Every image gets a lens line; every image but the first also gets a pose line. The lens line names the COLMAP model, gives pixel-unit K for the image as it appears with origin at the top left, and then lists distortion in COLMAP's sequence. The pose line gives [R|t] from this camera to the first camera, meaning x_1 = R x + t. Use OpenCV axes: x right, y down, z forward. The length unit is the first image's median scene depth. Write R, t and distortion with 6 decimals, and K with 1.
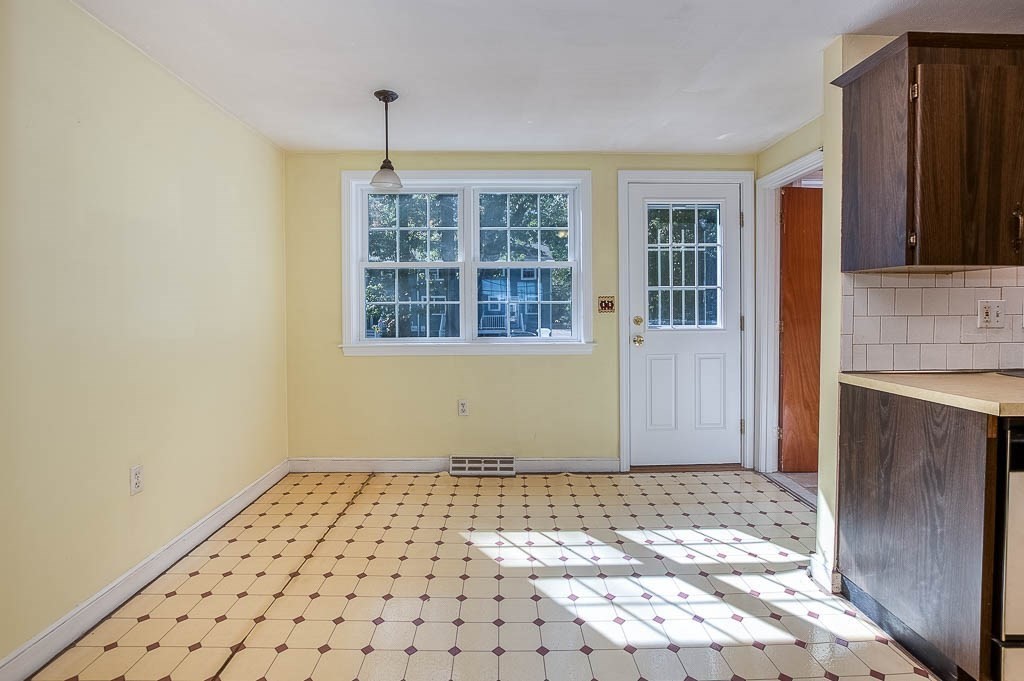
lens RADIAL K [[478.9, 0, 505.8], [0, 478.9, 321.5], [0, 0, 1]] dist [-0.002974, 0.000200]
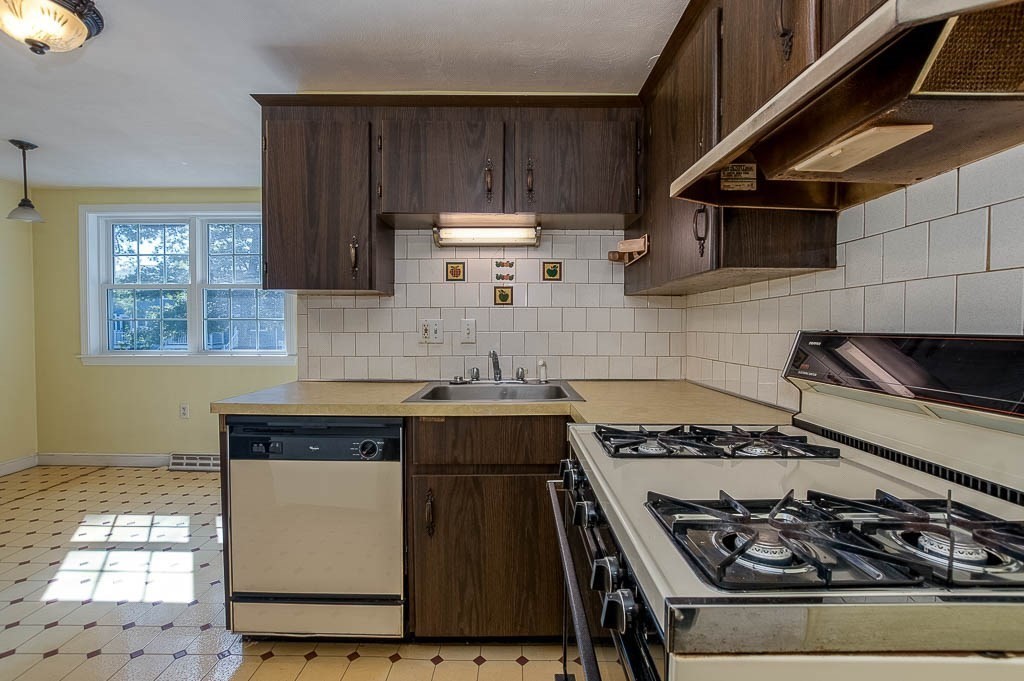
lens RADIAL K [[451.7, 0, 514.0], [0, 451.7, 340.8], [0, 0, 1]] dist [-0.022531, 0.002368]
pose [[0.999850, 0.004685, -0.016682, 1.263269], [-0.004544, 0.999954, 0.008453, -0.001554], [0.016721, -0.008376, 0.999825, -0.090875]]
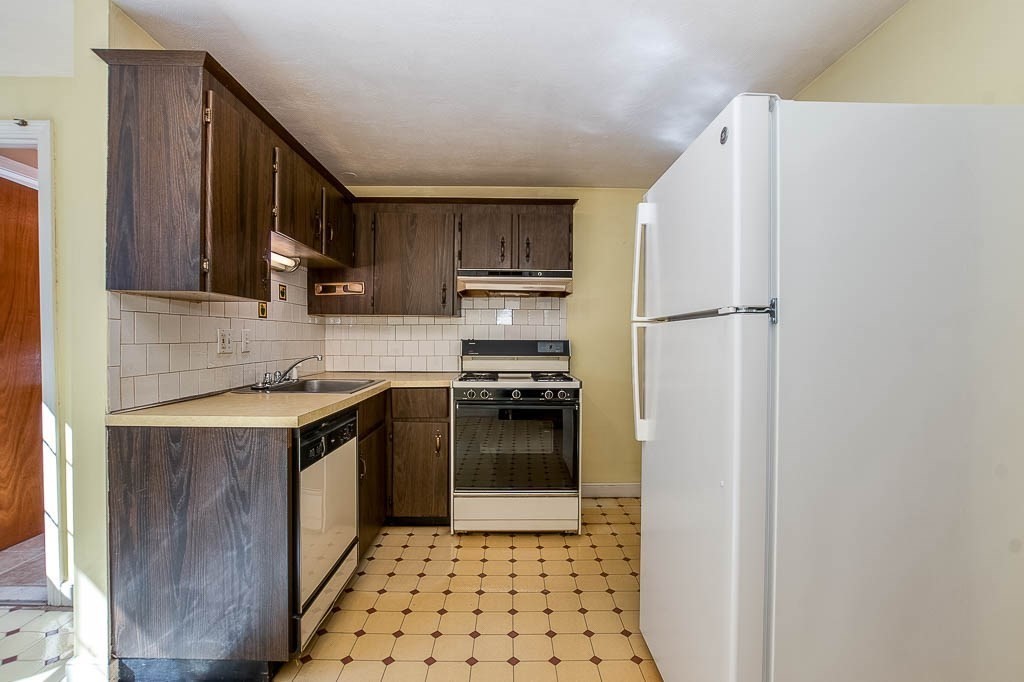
lens RADIAL K [[451.7, 0, 517.4], [0, 451.7, 342.5], [0, 0, 1]] dist [-0.022531, 0.002368]
pose [[-0.007837, -0.004038, 0.999961, -0.057368], [0.017849, 0.999832, 0.004177, -0.005097], [-0.999810, 0.017881, -0.007764, 0.318460]]
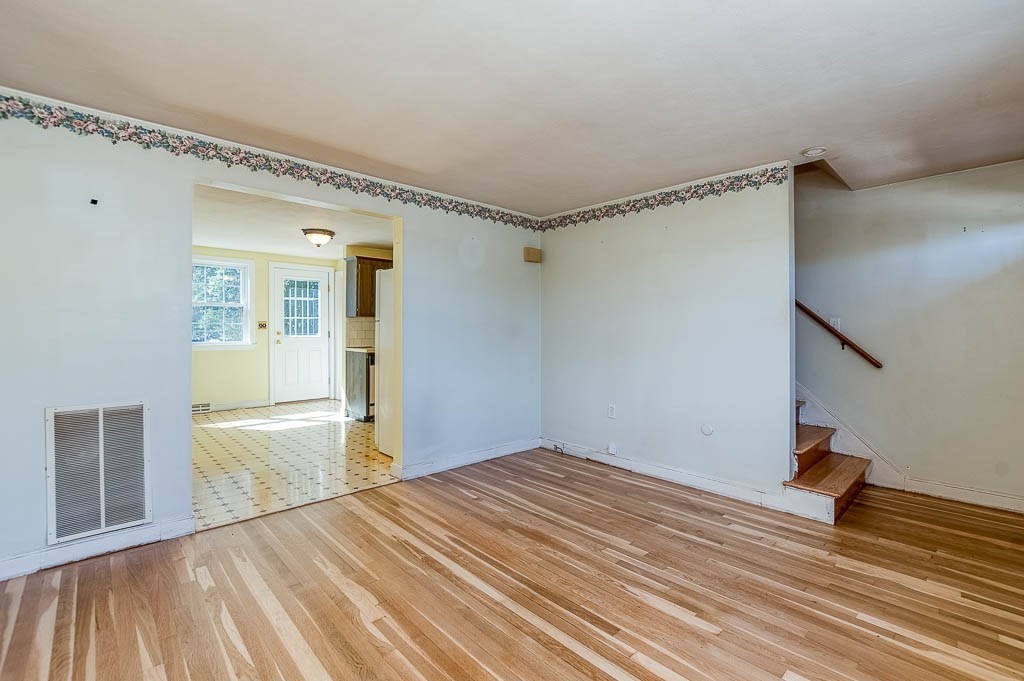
lens RADIAL K [[451.7, 0, 512.7], [0, 451.7, 332.4], [0, 0, 1]] dist [-0.022531, 0.002368]
pose [[0.742608, 0.003166, 0.669719, -0.489014], [0.002257, 0.999971, -0.007230, 0.018154], [-0.669723, 0.006880, 0.742579, -1.993716]]
